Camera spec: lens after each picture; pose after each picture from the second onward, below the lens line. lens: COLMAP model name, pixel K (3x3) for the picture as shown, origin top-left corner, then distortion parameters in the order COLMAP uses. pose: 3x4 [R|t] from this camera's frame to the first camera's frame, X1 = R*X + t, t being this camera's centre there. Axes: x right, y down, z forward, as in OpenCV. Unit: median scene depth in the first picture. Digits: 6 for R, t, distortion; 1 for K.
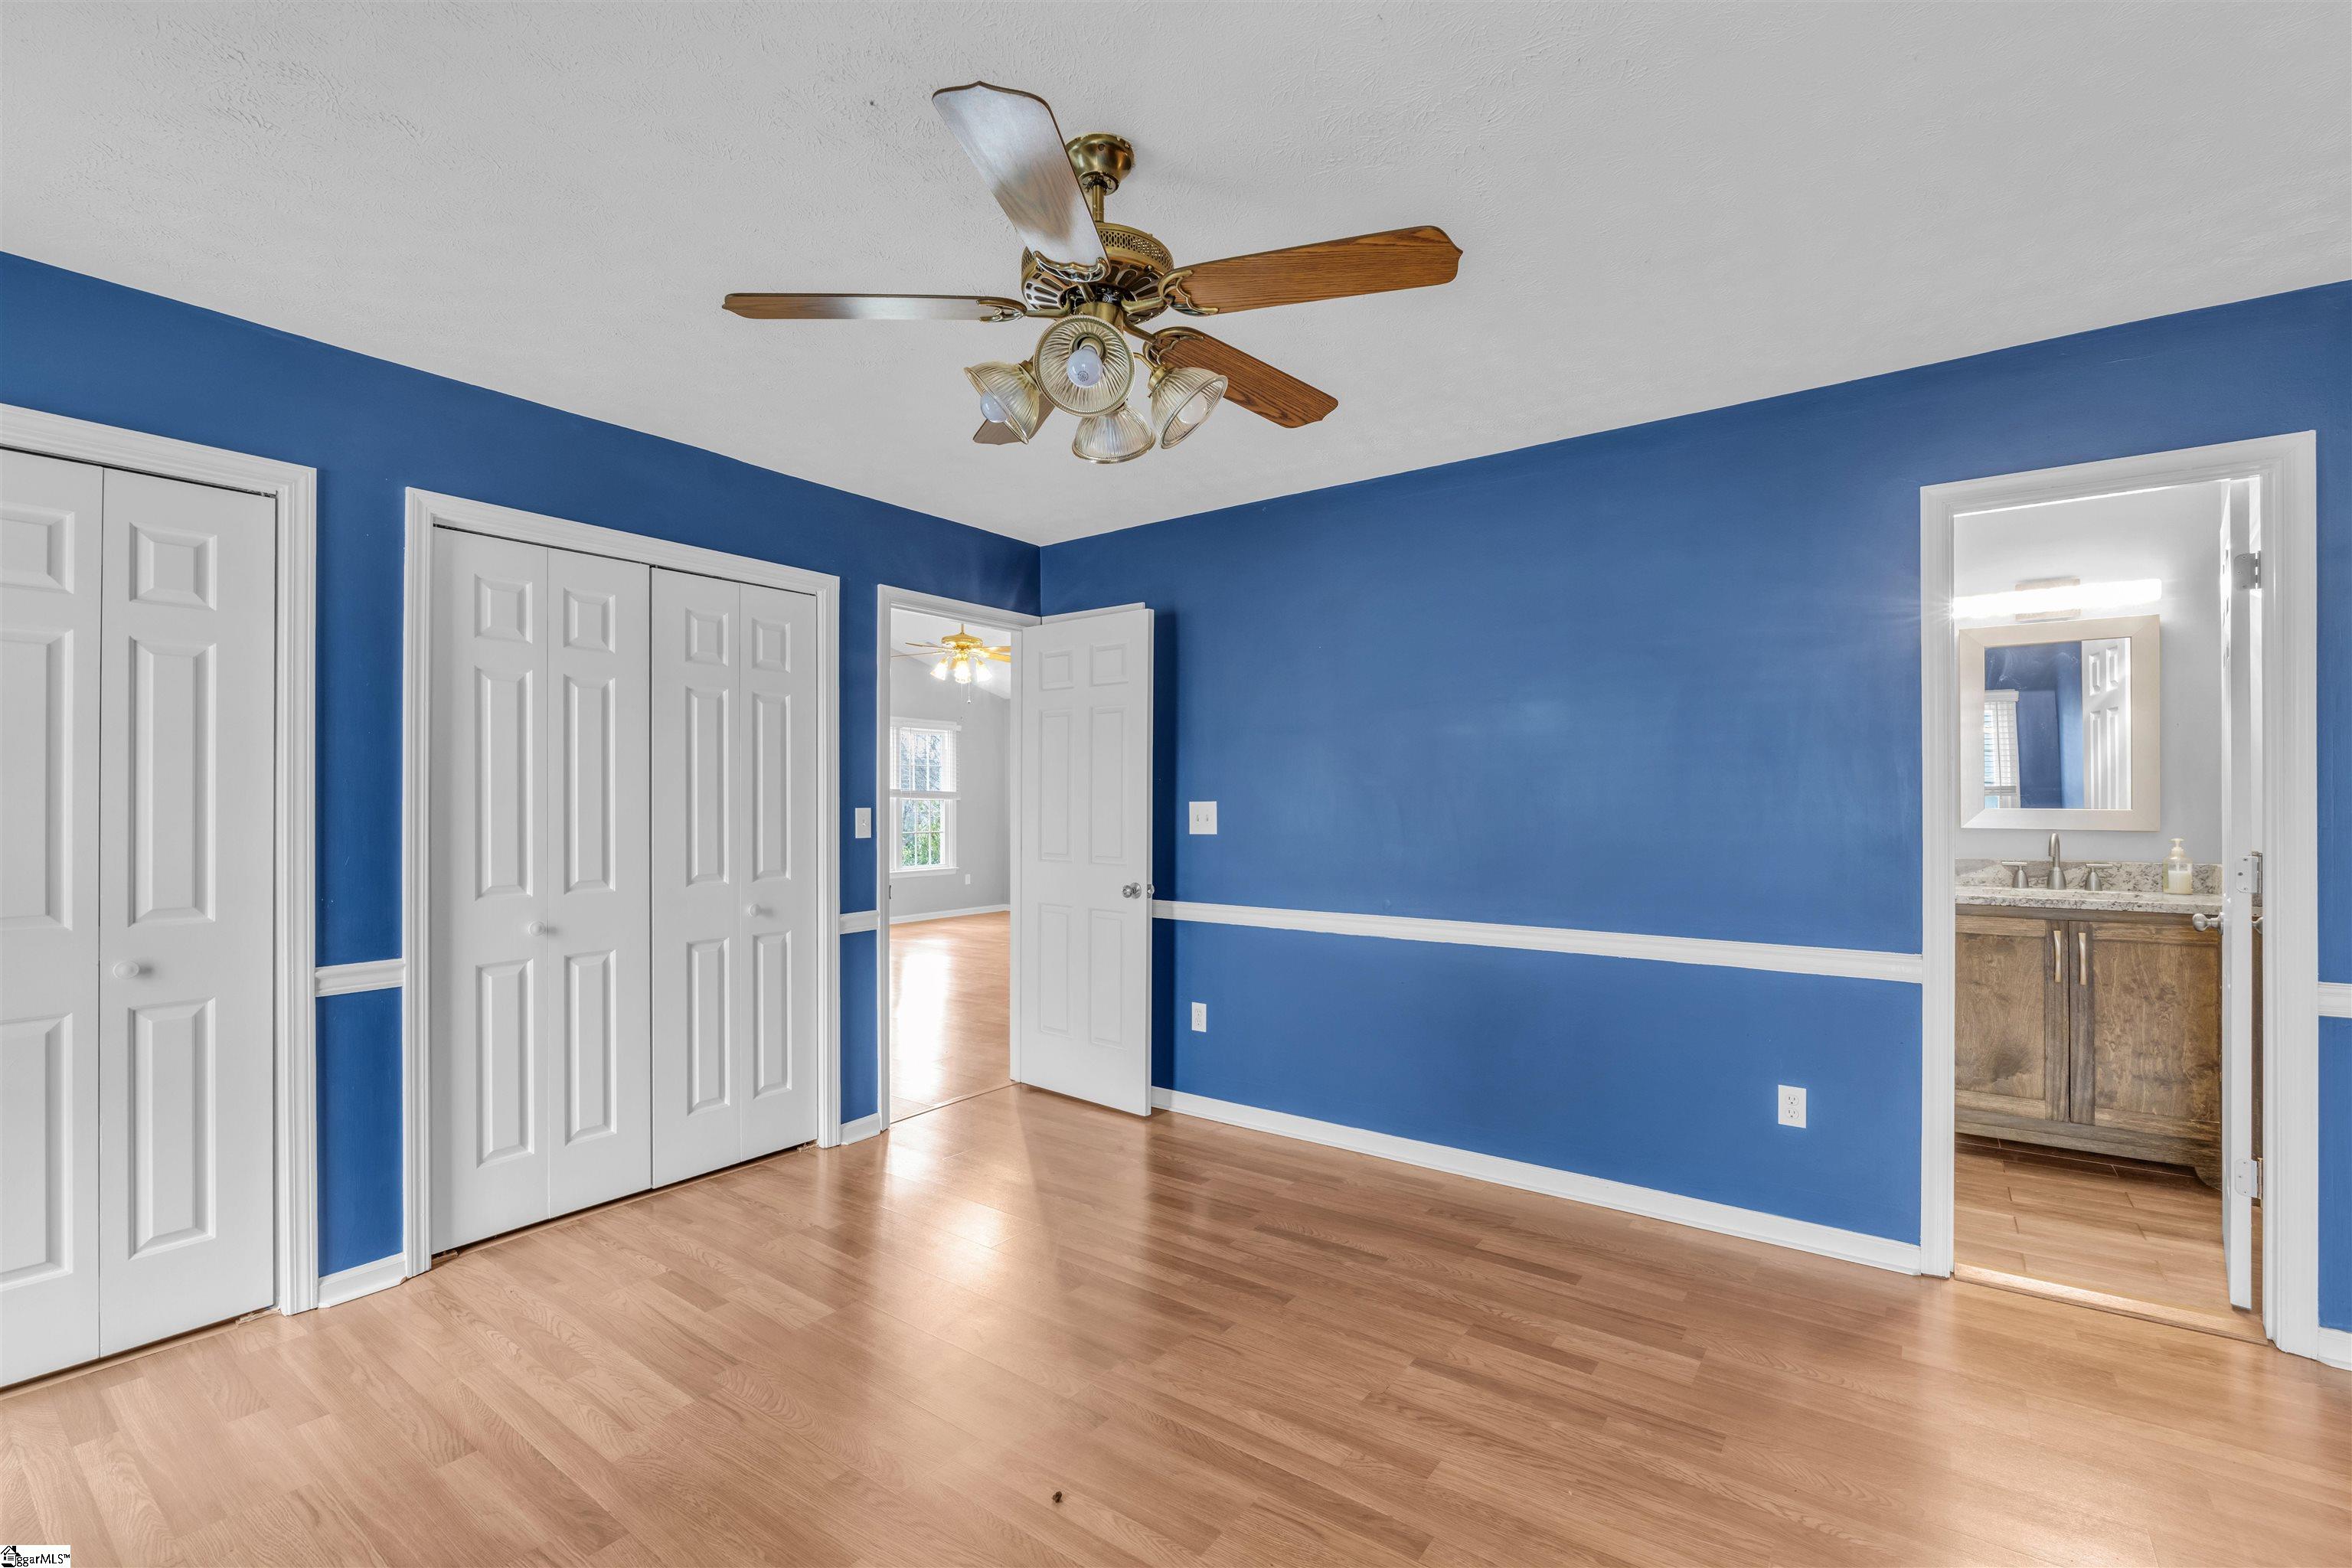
lens RADIAL K [[1065.5, 0, 1169.3], [0, 1065.5, 787.6], [0, 0, 1]] dist [-0.001645, 0.000017]
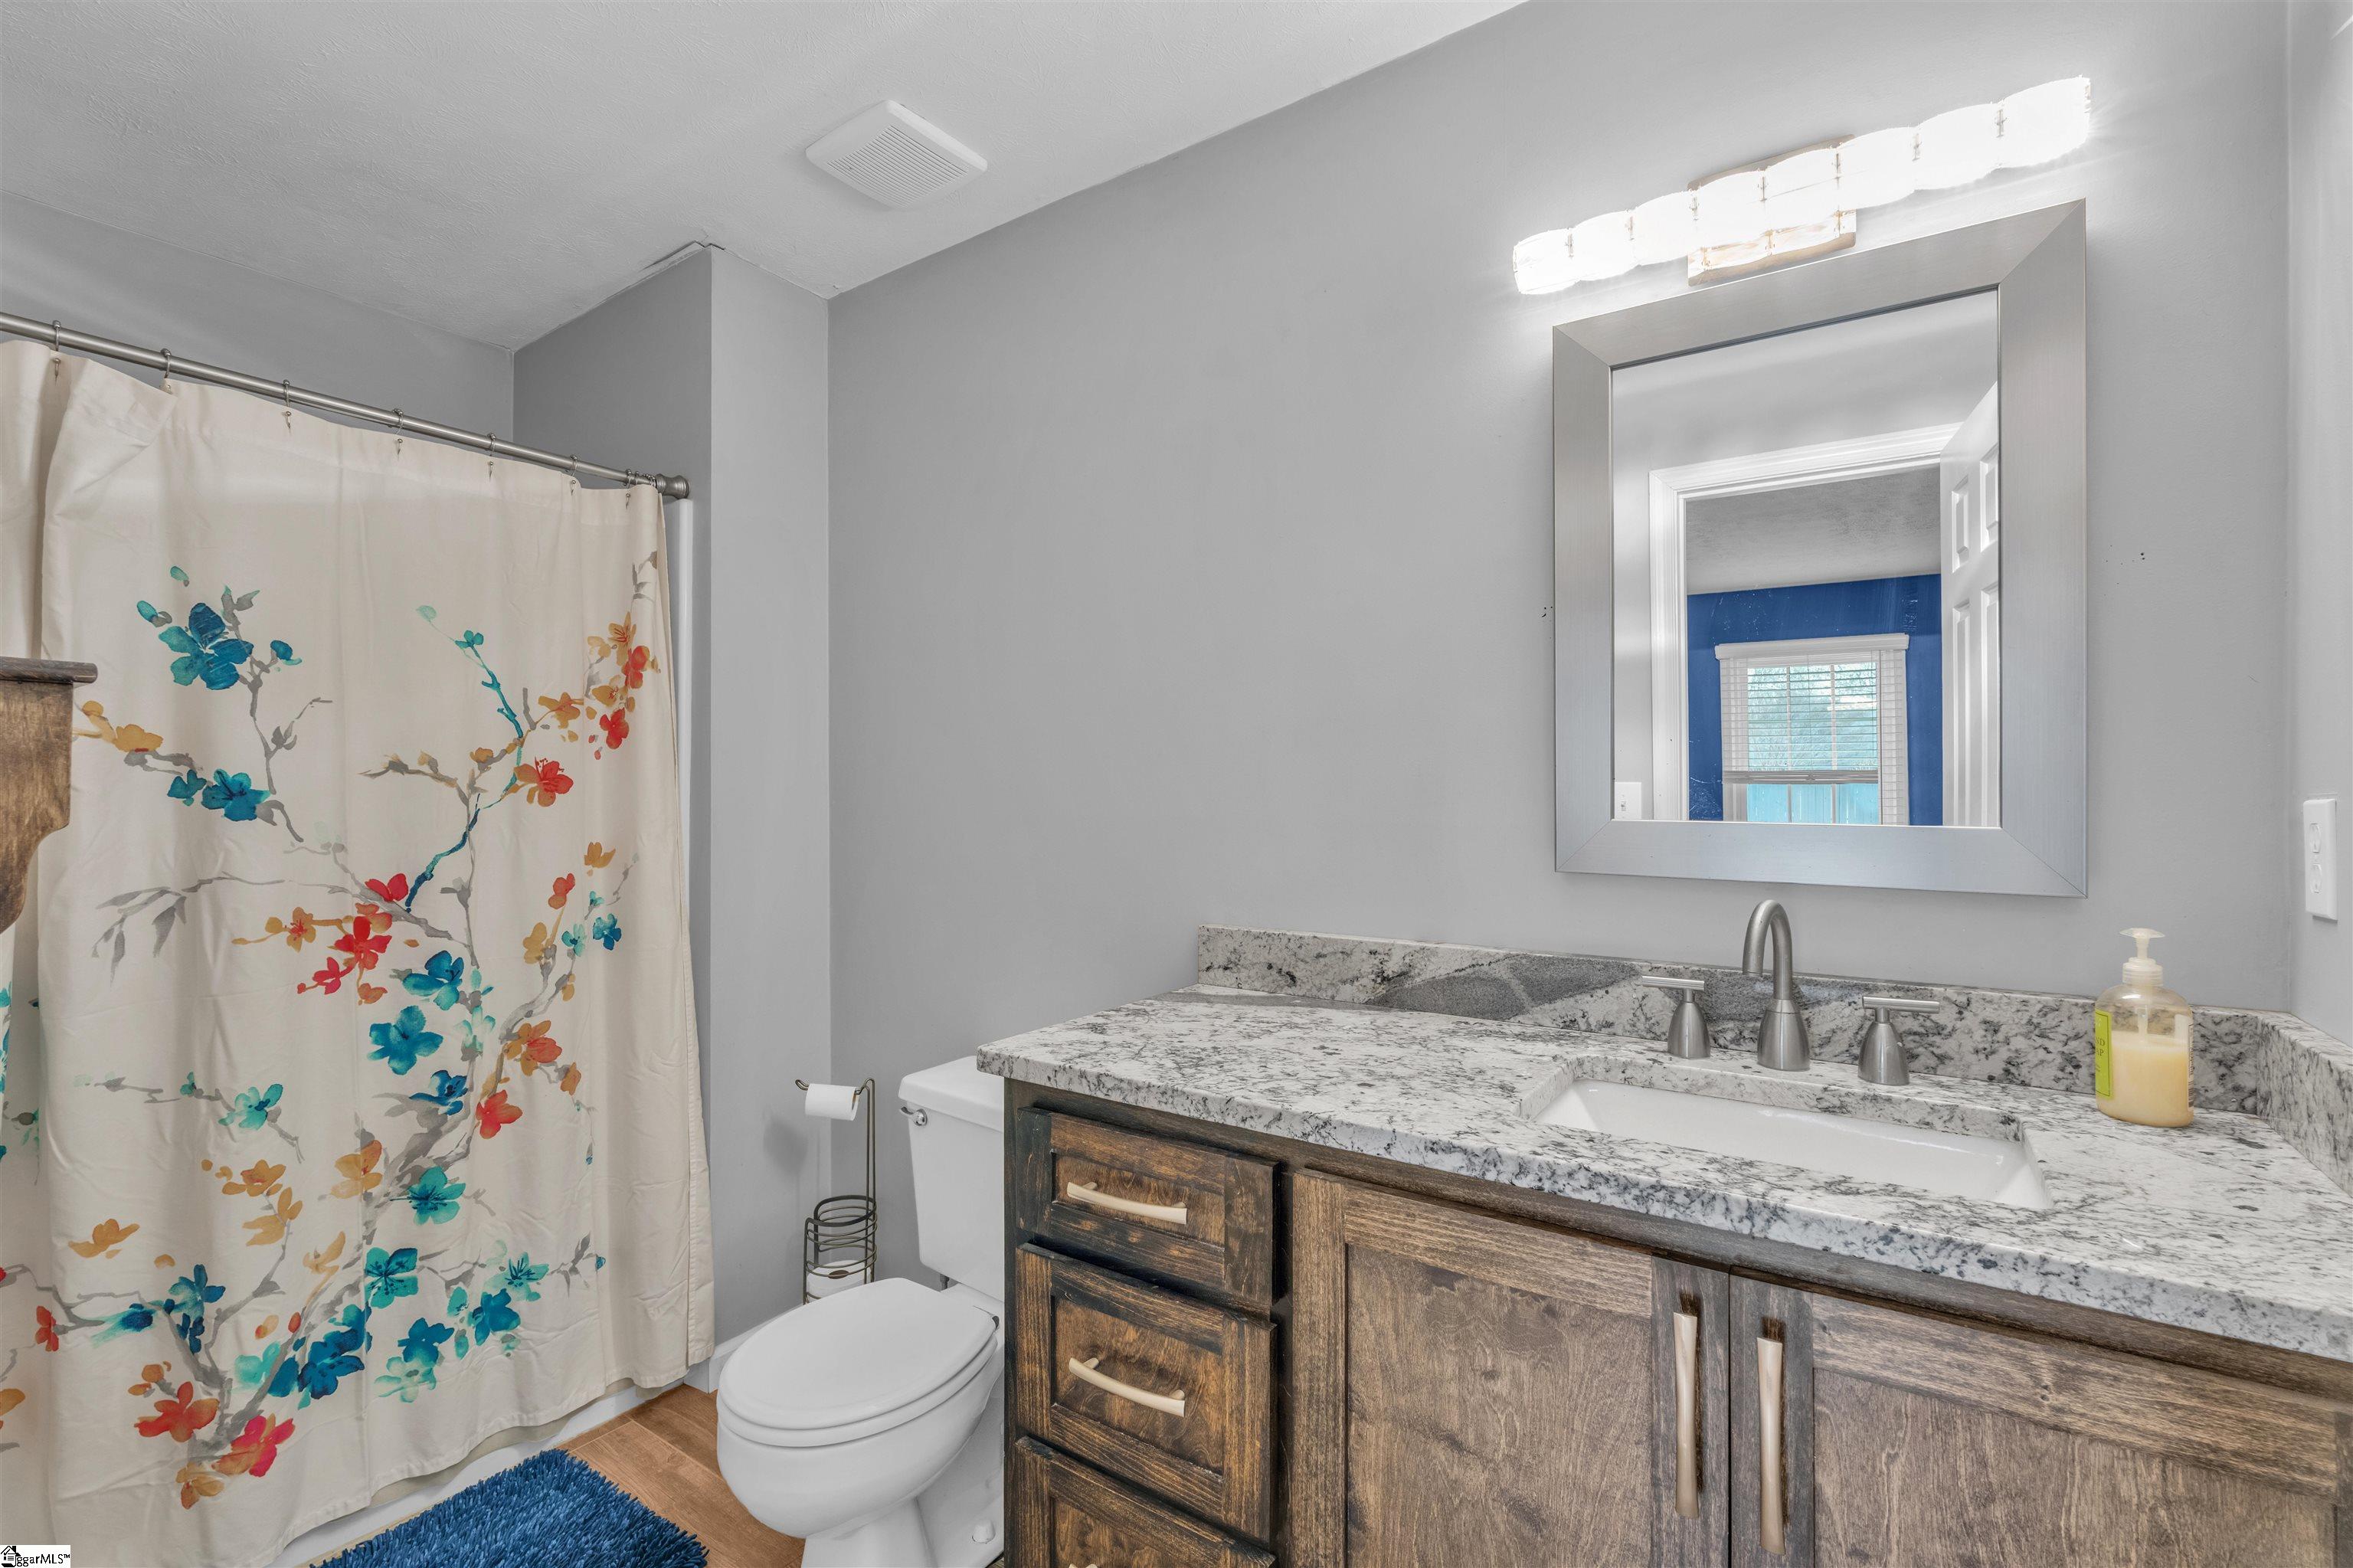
lens RADIAL K [[1065.9, 0, 1177.1], [0, 1065.9, 786.8], [0, 0, 1]] dist [-0.001645, 0.000017]
pose [[0.999460, -0.003278, 0.032688, 0.827932], [0.003113, 0.999982, 0.005102, 0.009269], [-0.032704, -0.004998, 0.999453, 0.881099]]
